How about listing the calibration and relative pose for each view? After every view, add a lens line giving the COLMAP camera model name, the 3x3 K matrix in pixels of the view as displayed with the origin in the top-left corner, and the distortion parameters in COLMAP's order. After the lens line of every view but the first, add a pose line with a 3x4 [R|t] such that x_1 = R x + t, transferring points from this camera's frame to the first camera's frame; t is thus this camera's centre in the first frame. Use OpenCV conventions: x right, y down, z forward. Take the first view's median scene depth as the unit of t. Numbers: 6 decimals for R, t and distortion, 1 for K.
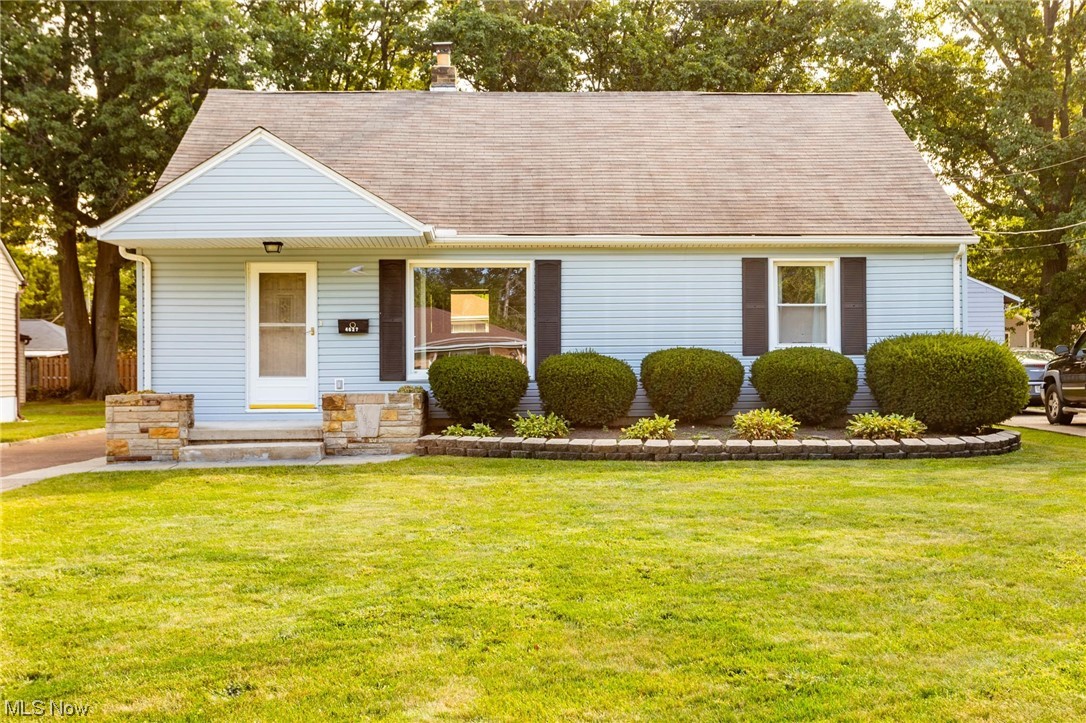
lens RADIAL K [[1173.1, 0, 549.6], [0, 1173.1, 353.2], [0, 0, 1]] dist [0.020611, 0.000000]
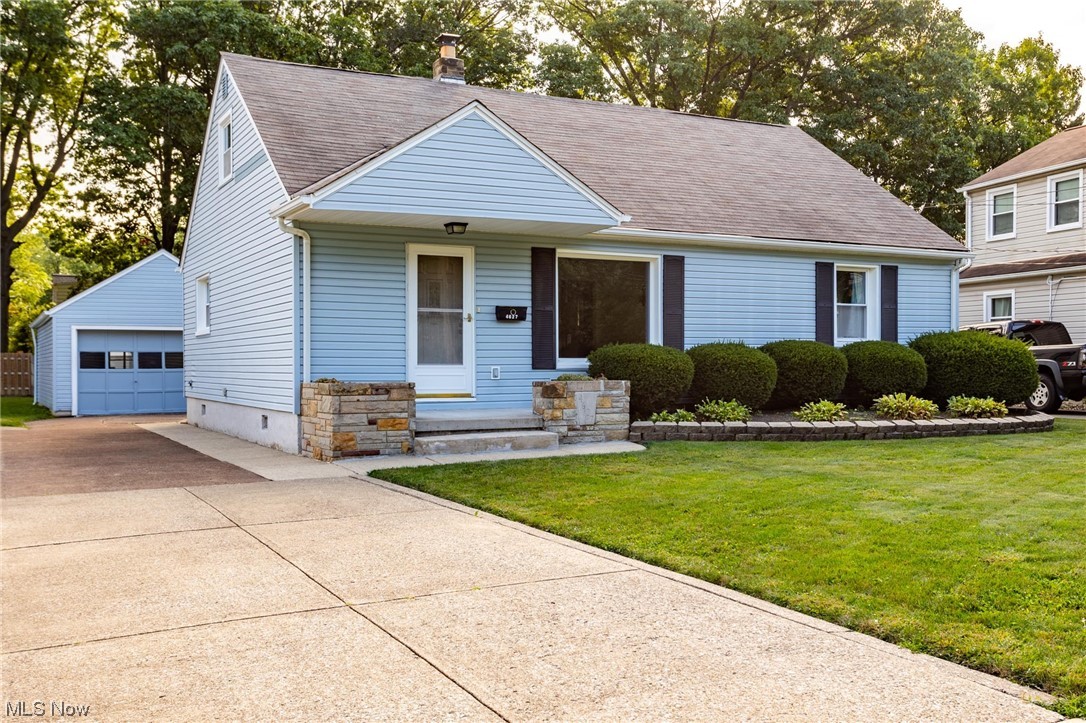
lens RADIAL K [[1067.8, 0, 535.2], [0, 1067.8, 358.4], [0, 0, 1]] dist [0.007798, 0.000000]
pose [[0.905970, 0.006549, 0.423290, -0.526799], [-0.007657, 0.999970, 0.000917, 0.013623], [-0.423272, -0.004072, 0.905994, 0.182405]]
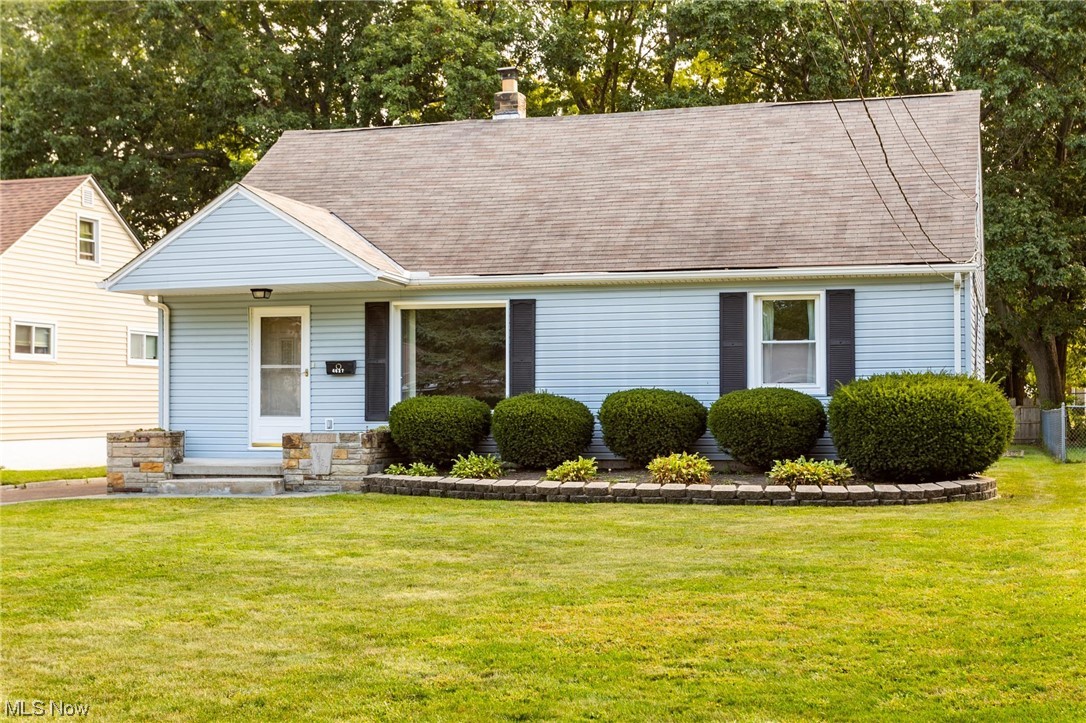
lens RADIAL K [[1512.5, 0, 544.0], [0, 1512.5, 372.2], [0, 0, 1]] dist [0.010036, 0.000000]
pose [[0.946142, -0.003960, -0.323727, 0.430212], [0.000747, 0.999949, -0.010047, -0.005540], [0.323750, 0.009264, 0.946097, -0.195420]]
